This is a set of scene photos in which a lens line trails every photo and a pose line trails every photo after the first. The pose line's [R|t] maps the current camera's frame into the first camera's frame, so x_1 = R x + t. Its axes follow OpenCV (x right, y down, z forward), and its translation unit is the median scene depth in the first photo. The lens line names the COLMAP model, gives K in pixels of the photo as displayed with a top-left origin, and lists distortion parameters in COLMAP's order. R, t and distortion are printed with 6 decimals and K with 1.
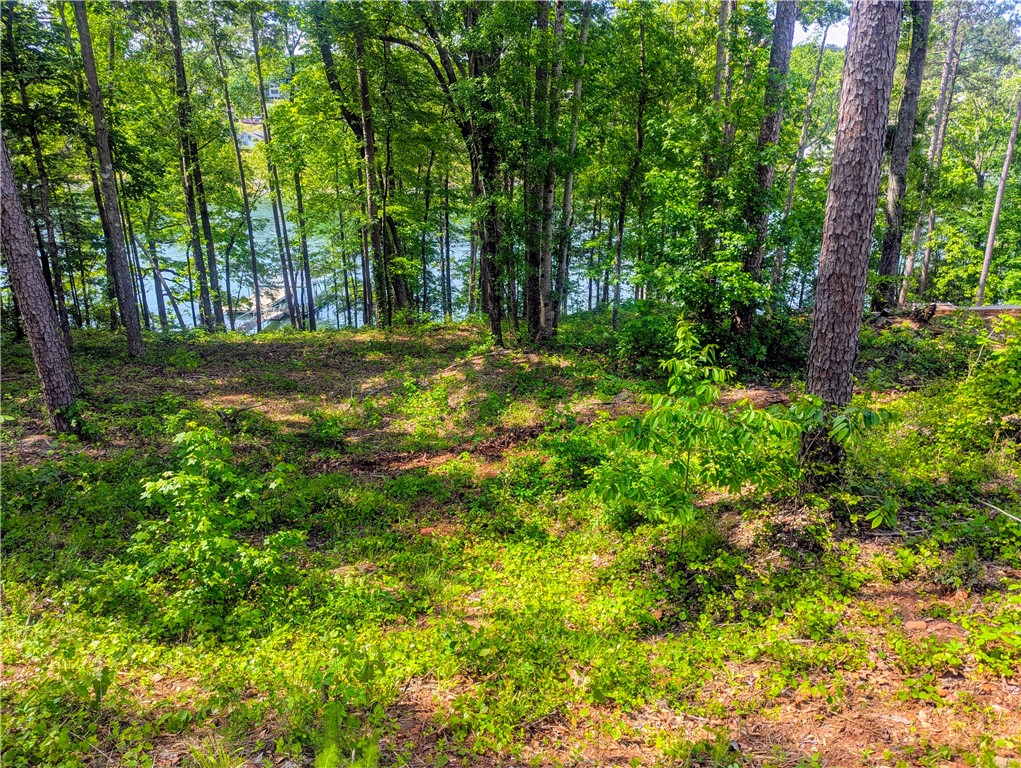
lens RADIAL K [[708.3, 0, 516.3], [0, 708.3, 378.7], [0, 0, 1]] dist [0.078087, -0.067748]
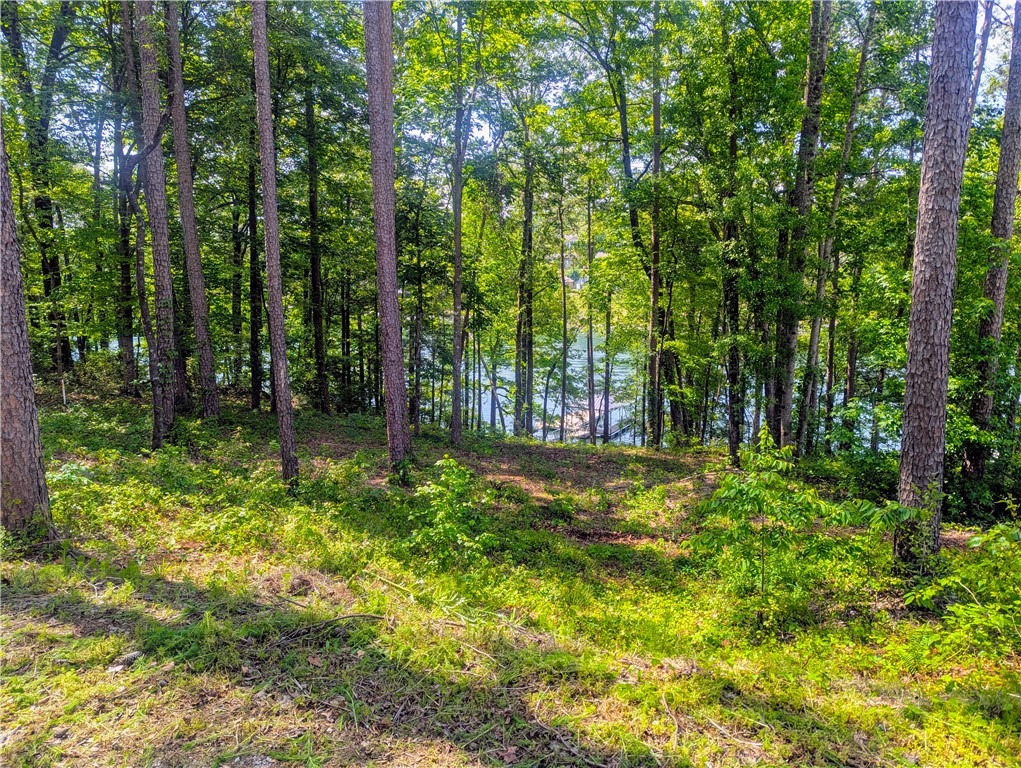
lens RADIAL K [[708.3, 0, 516.3], [0, 708.3, 378.7], [0, 0, 1]] dist [0.078087, -0.067748]
pose [[0.901658, 0.064487, -0.427615, 0.118842], [-0.142370, 0.977962, -0.152714, 0.033744], [0.408343, 0.198576, 0.890968, -0.137732]]
